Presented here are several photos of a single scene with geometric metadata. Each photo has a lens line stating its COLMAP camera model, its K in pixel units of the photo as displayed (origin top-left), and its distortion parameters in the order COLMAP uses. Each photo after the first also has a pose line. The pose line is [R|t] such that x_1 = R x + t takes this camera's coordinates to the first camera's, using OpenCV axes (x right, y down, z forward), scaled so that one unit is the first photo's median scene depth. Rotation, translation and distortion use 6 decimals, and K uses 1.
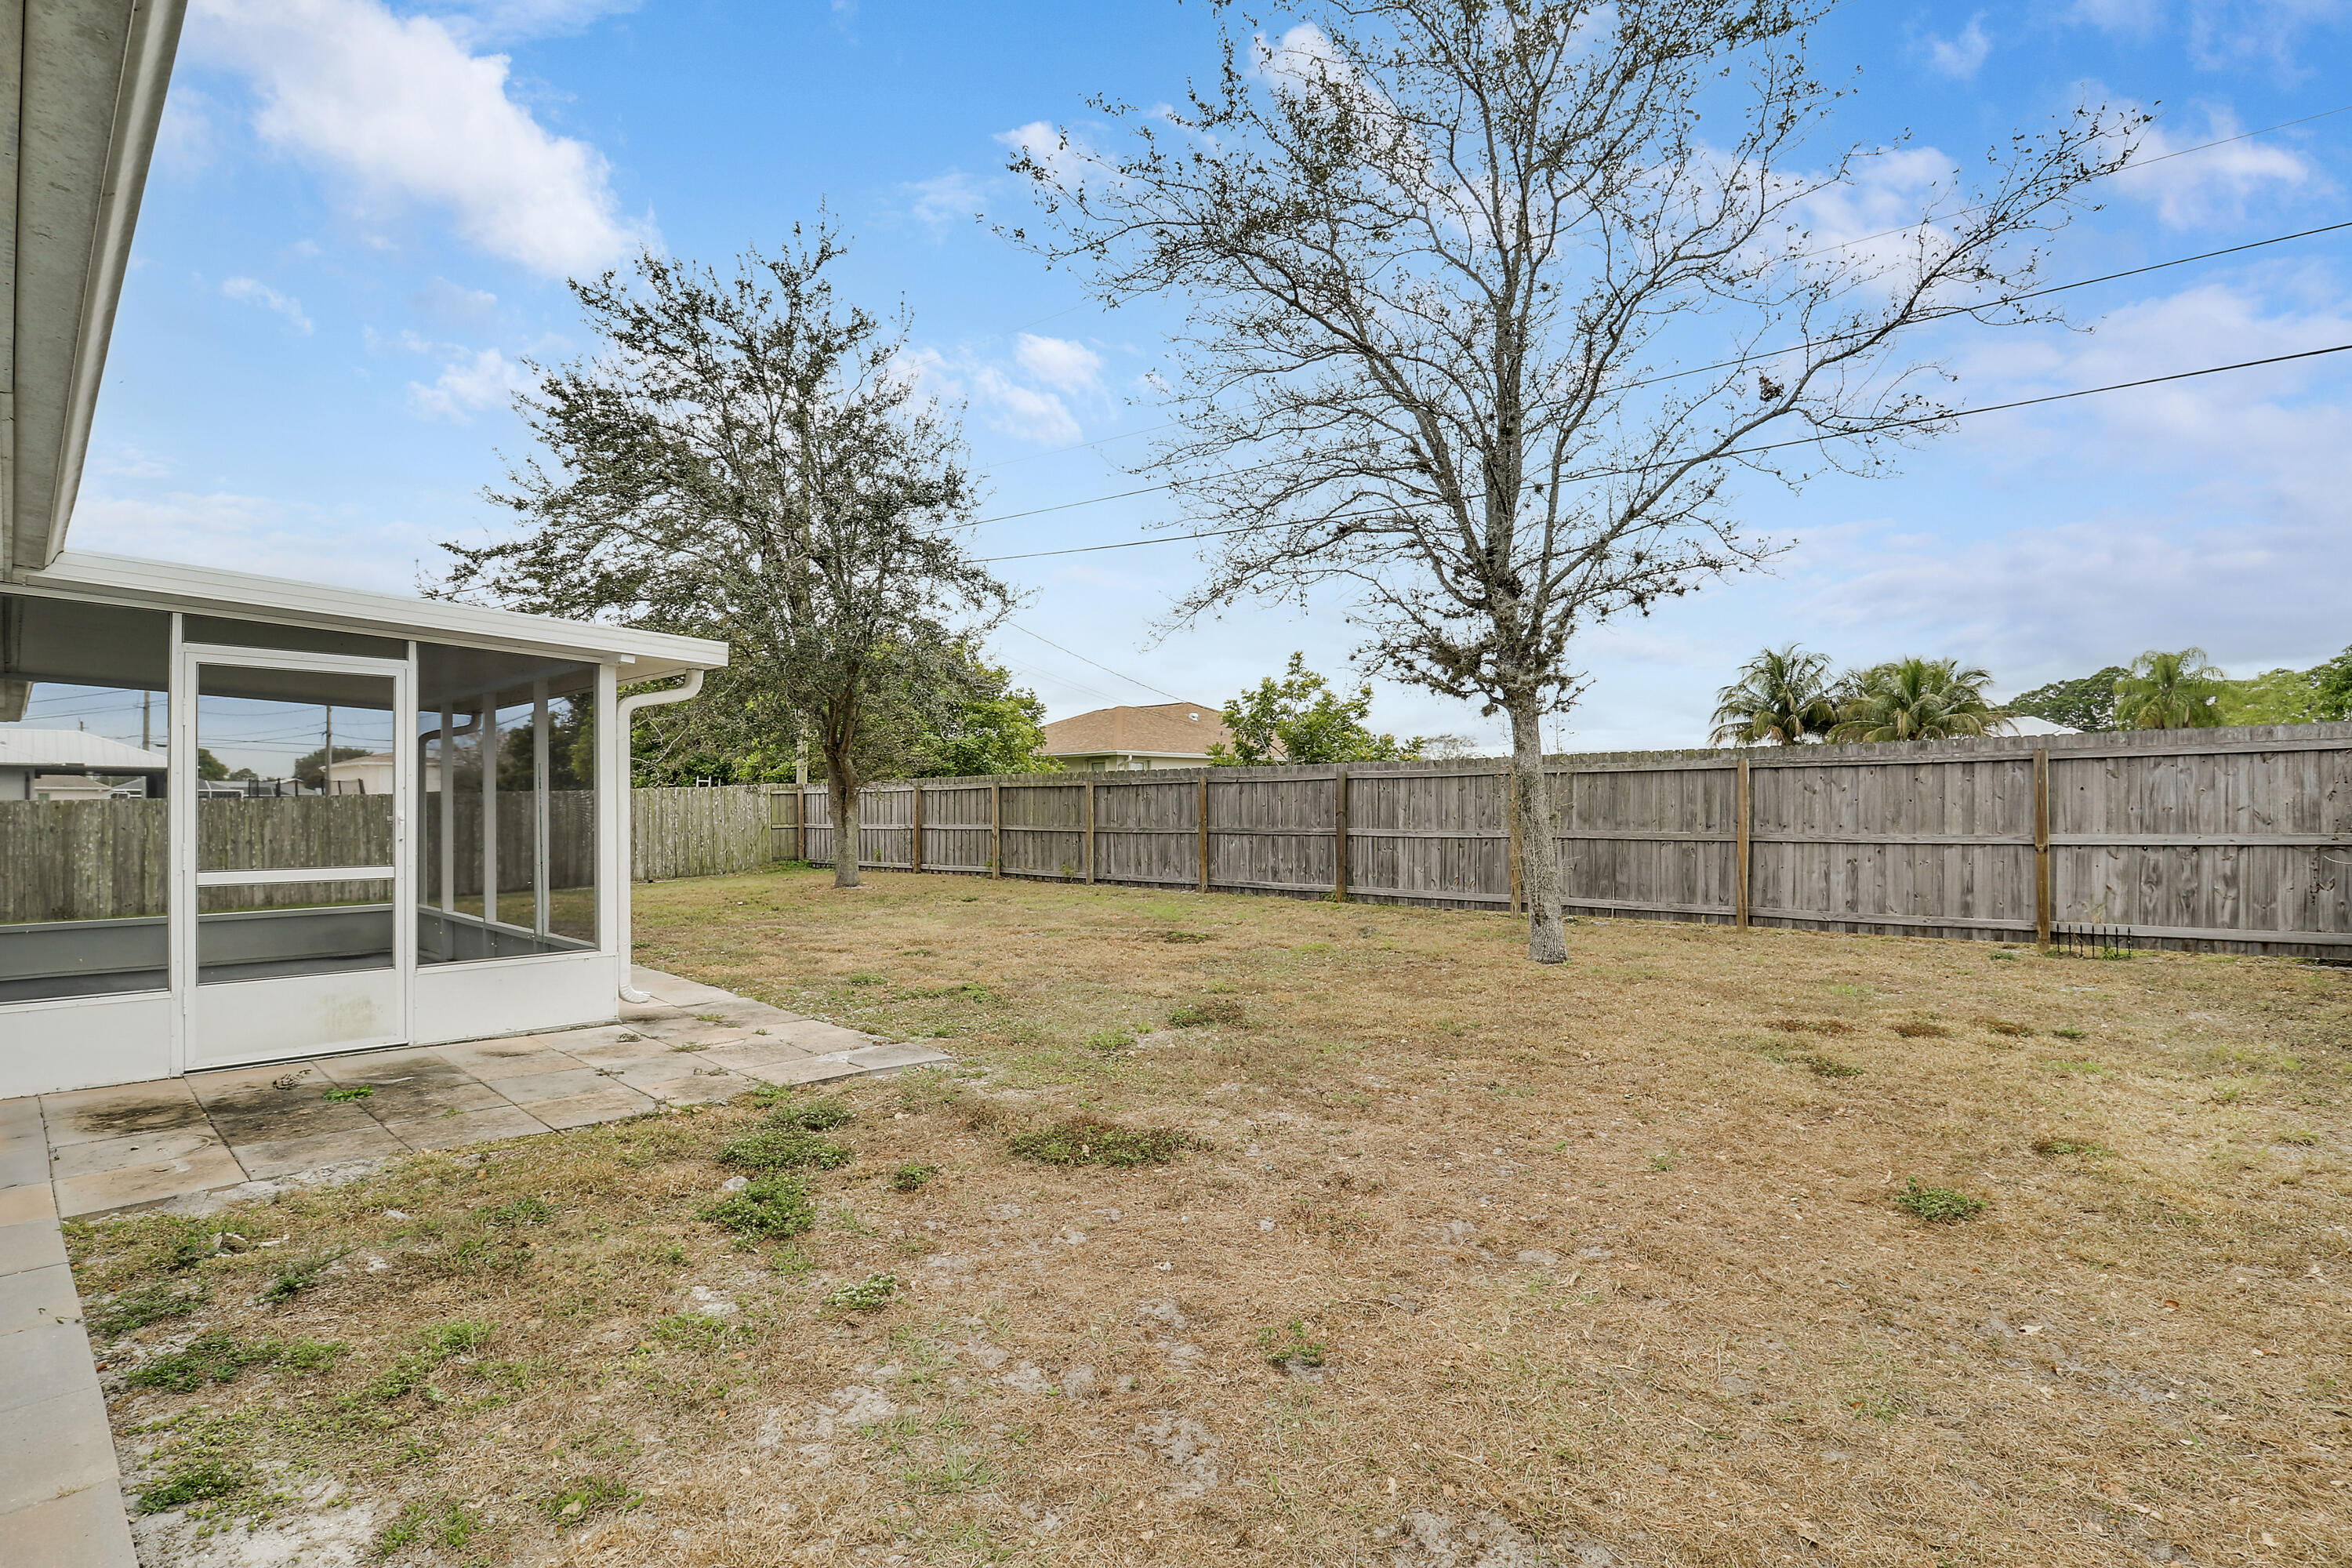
lens RADIAL K [[1095.0, 0, 1187.8], [0, 1095.0, 802.0], [0, 0, 1]] dist [0.003848, -0.012420]
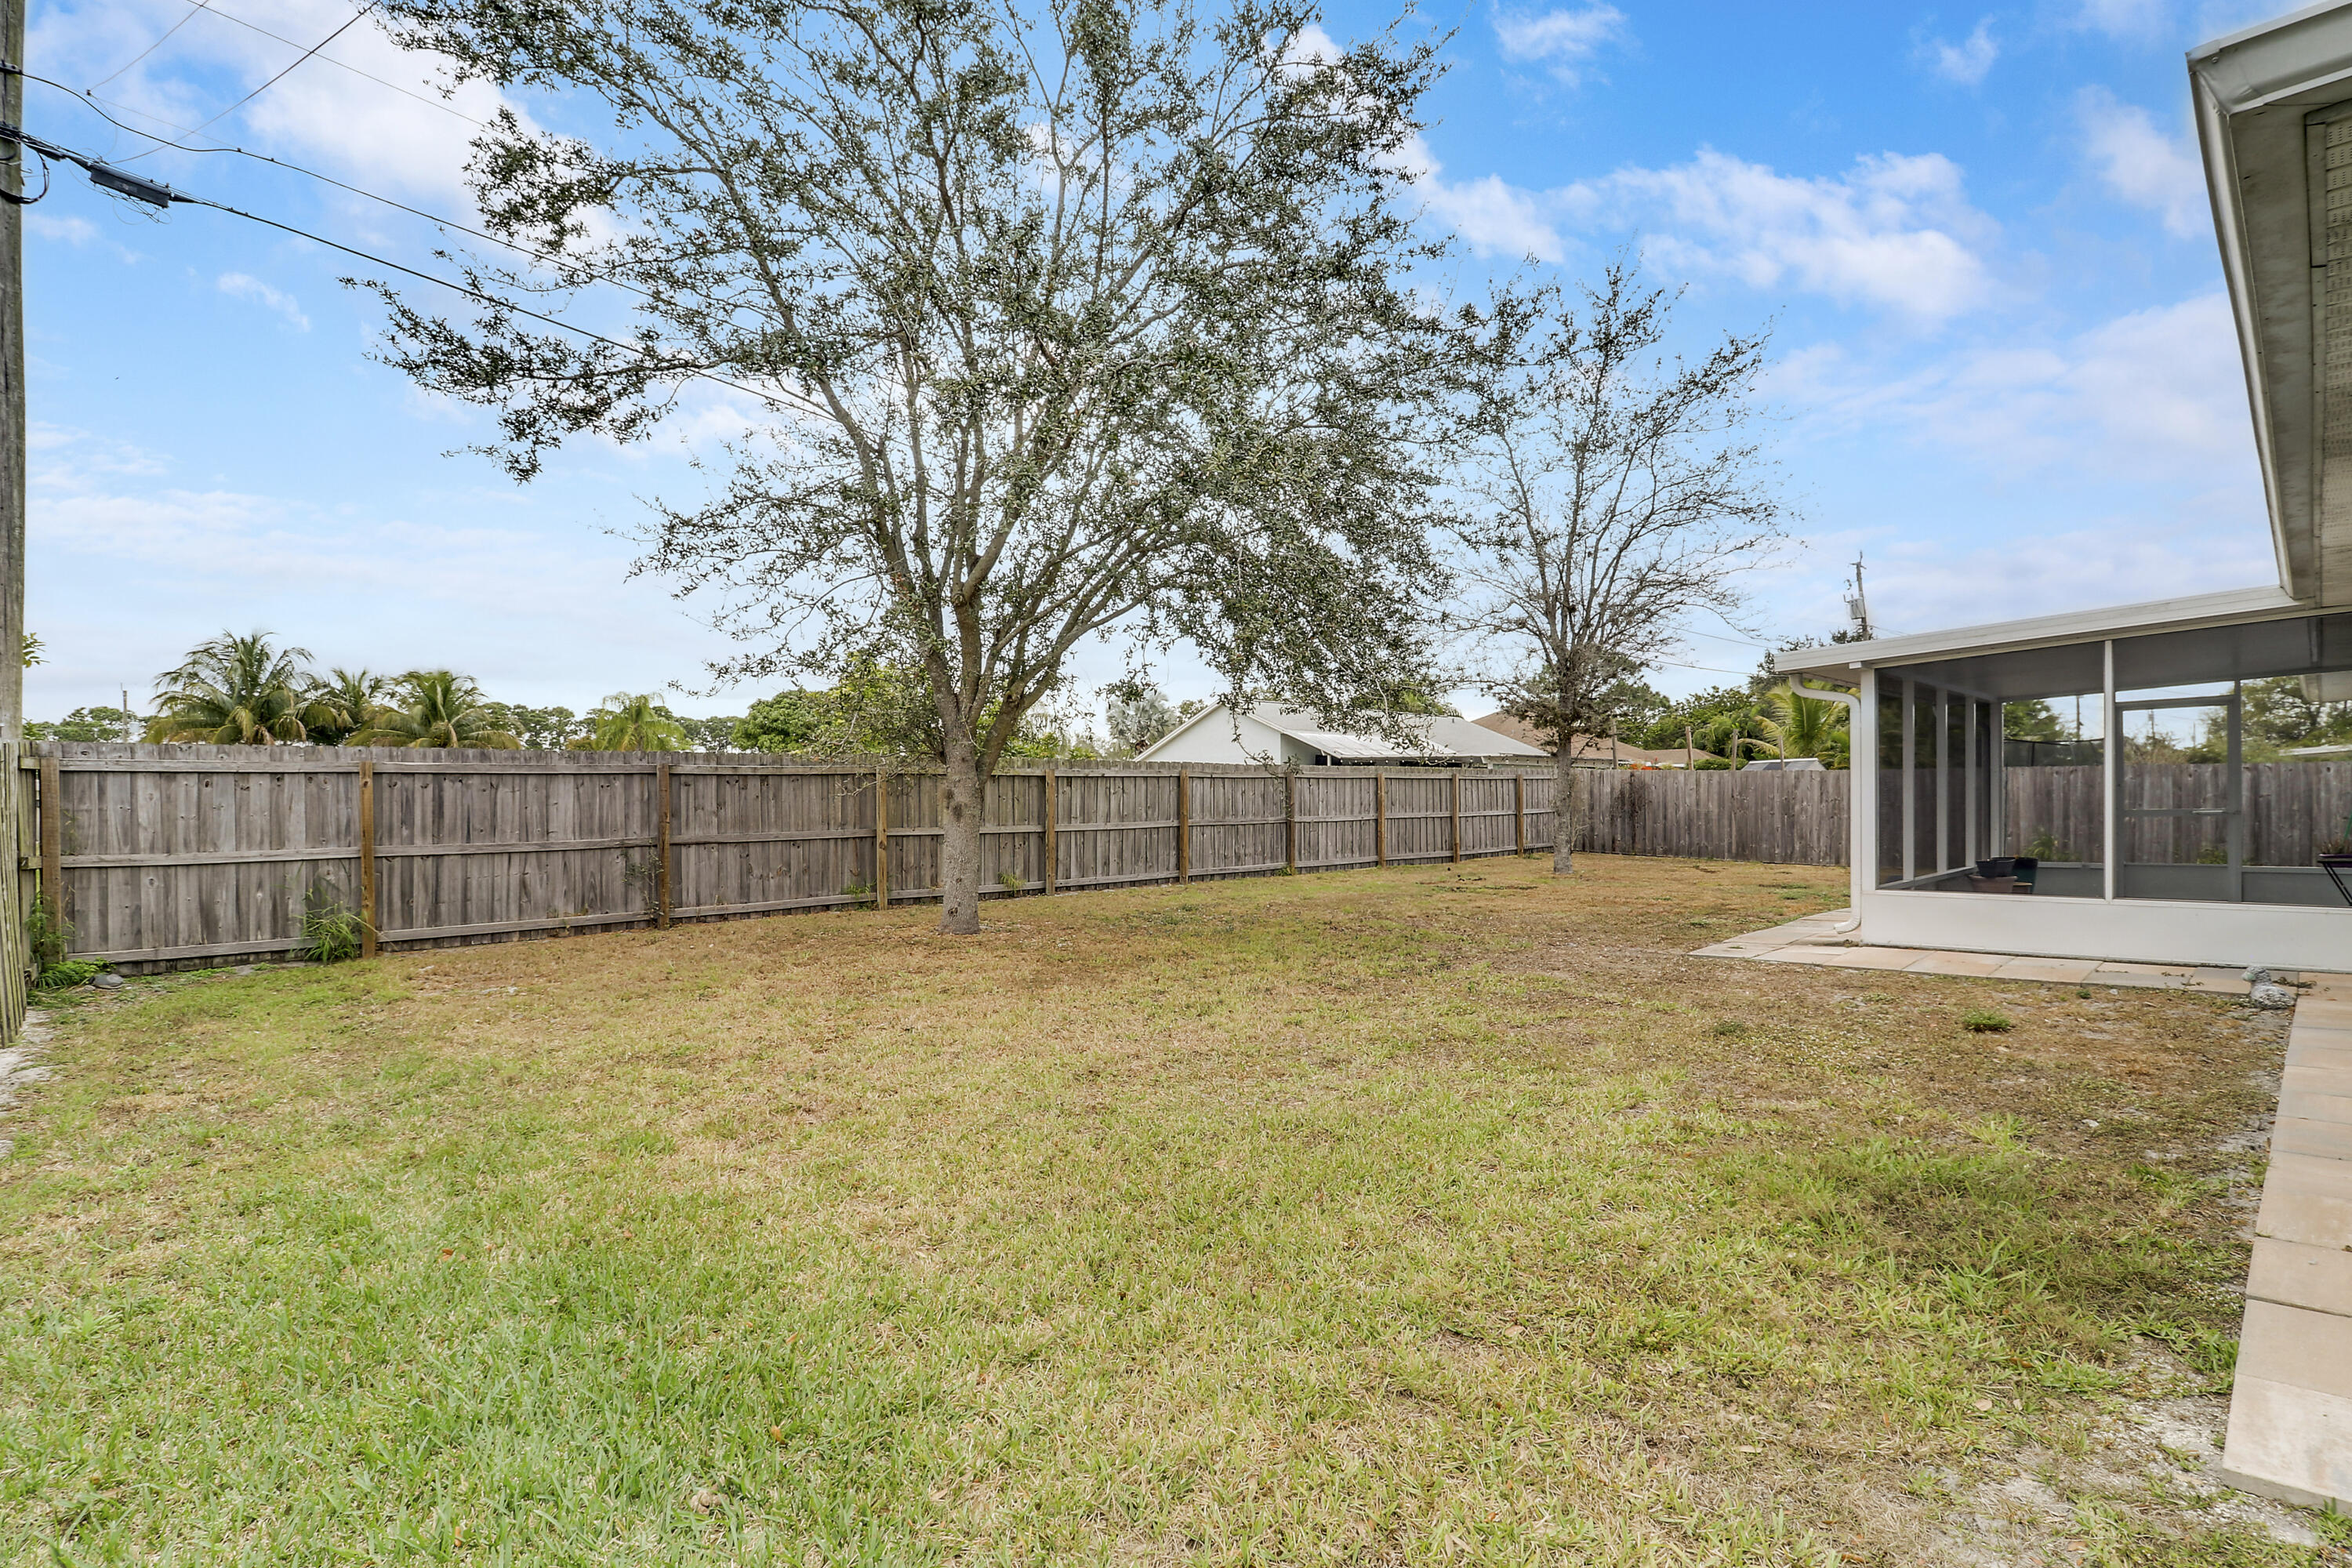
lens RADIAL K [[1095.0, 0, 1187.8], [0, 1095.0, 802.0], [0, 0, 1]] dist [0.003848, -0.012420]
pose [[0.062014, 0.007976, 0.998043, -1.102664], [0.011986, 0.999890, -0.008736, 0.015876], [-0.998003, 0.012504, 0.061912, 1.012162]]
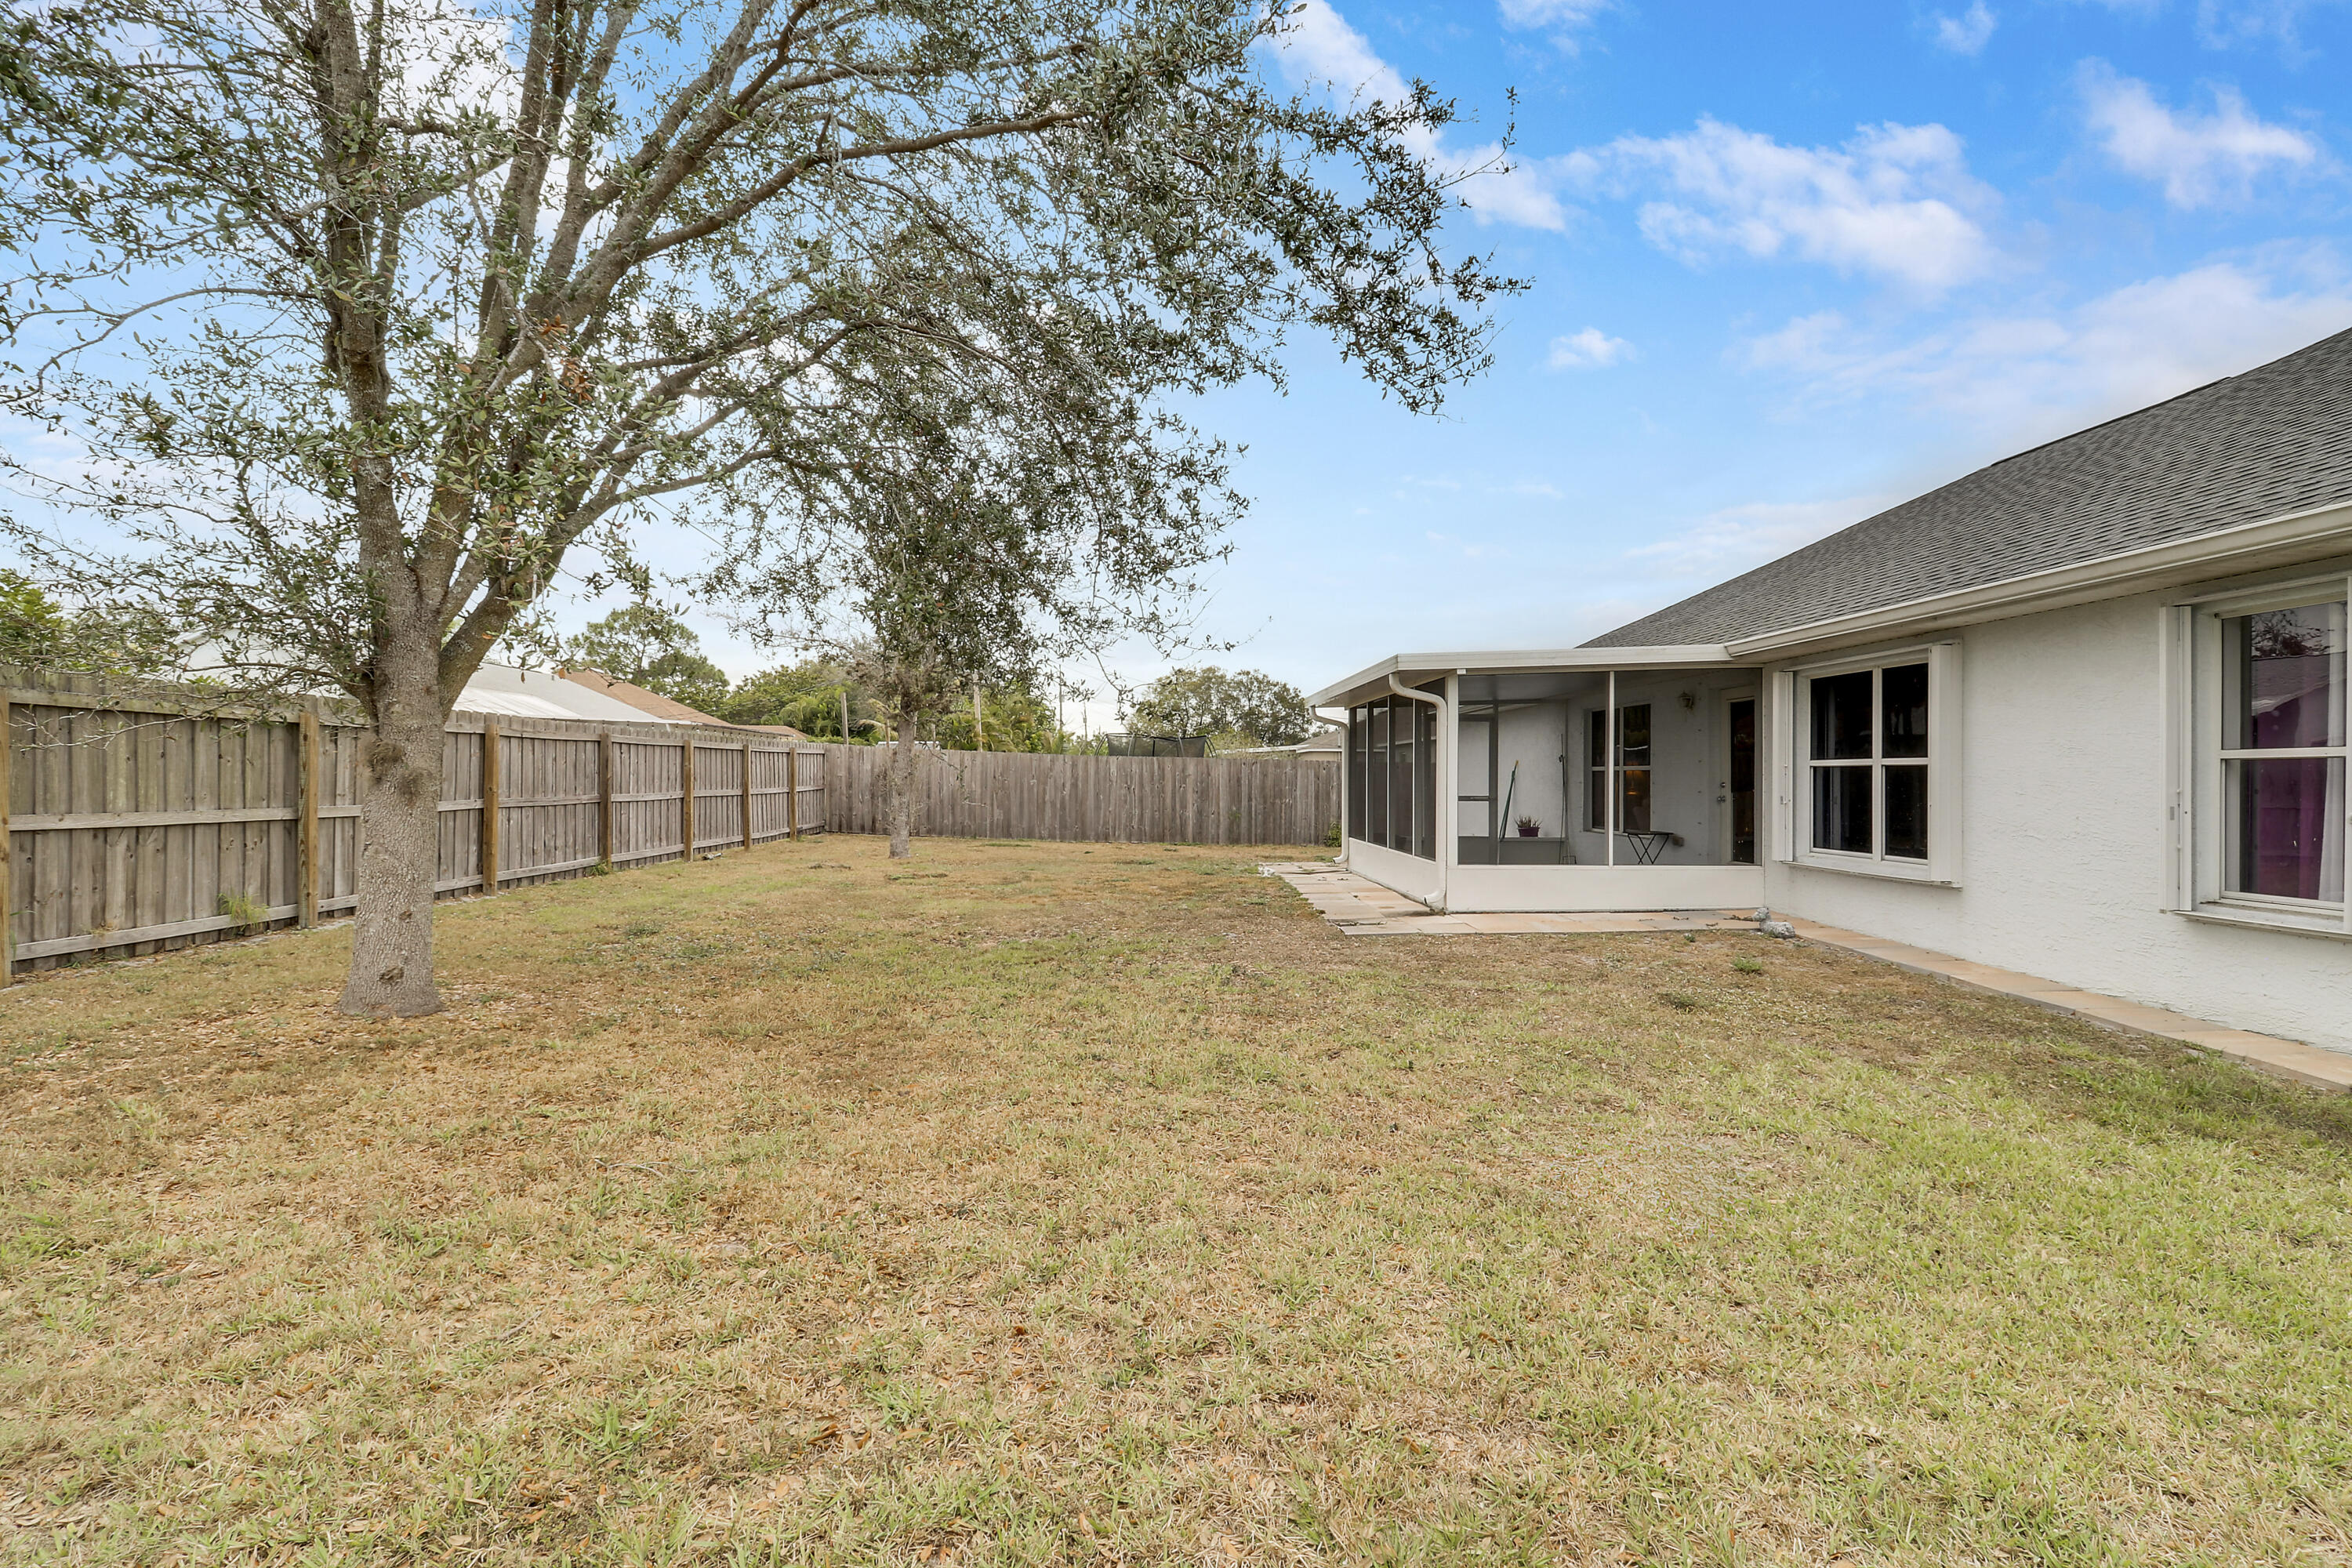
lens RADIAL K [[1116.4, 0, 1184.2], [0, 1116.4, 758.3], [0, 0, 1]] dist [0.002133, -0.010993]
pose [[-0.711642, 0.012714, 0.702427, -0.861776], [-0.004005, 0.999747, -0.022152, 0.011425], [-0.702530, -0.018578, -0.711411, 1.296553]]
